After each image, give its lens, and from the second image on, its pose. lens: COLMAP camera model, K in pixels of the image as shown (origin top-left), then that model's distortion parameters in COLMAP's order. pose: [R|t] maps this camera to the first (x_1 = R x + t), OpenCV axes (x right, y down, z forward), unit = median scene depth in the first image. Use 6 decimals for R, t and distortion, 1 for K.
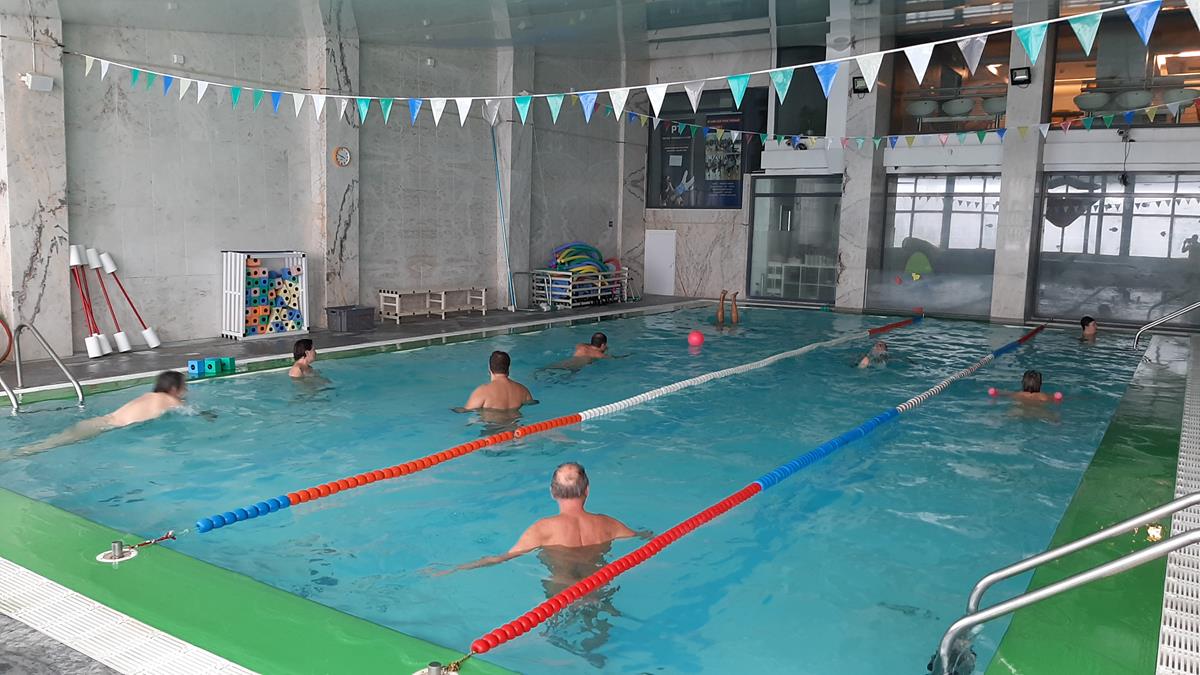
lens RADIAL K [[944.9, 0, 600.0], [0, 944.9, 337.5], [0, 0, 1]] dist [0.088647, -0.143583]
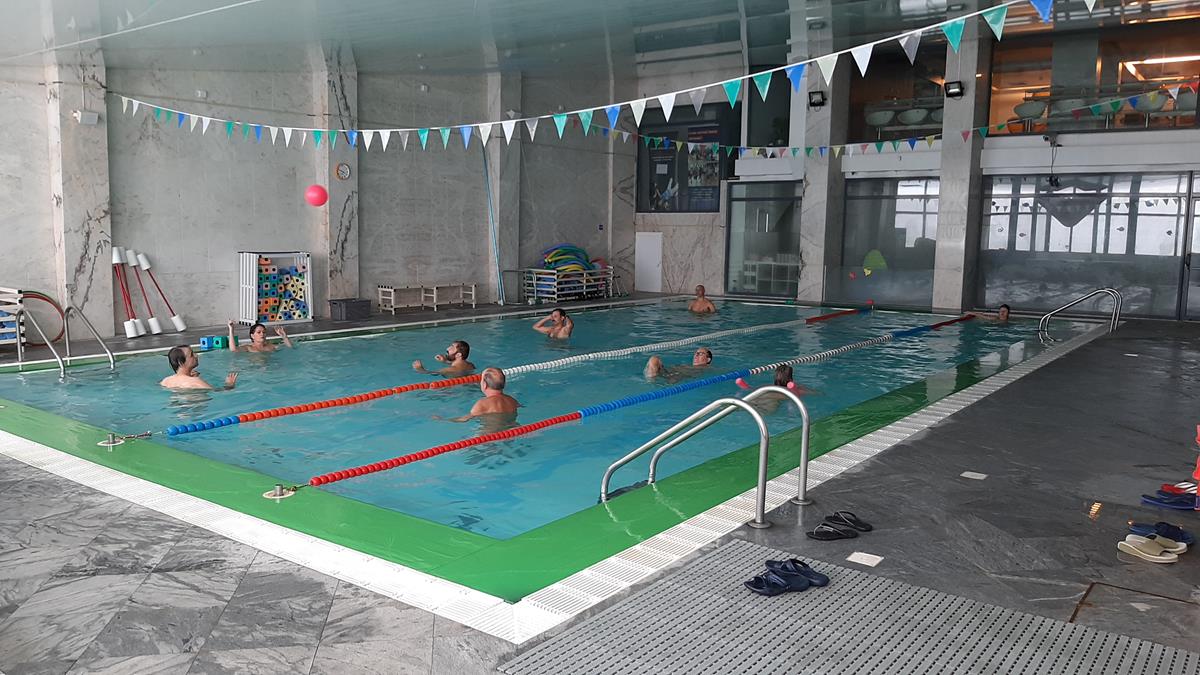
lens RADIAL K [[951.1, 0, 600.0], [0, 951.1, 337.5], [0, 0, 1]] dist [0.095956, -0.171346]
pose [[0.997762, -0.002706, -0.066810, 0.105612], [0.002245, 0.999973, -0.006978, 0.020302], [0.066828, 0.006813, 0.997741, -0.133963]]
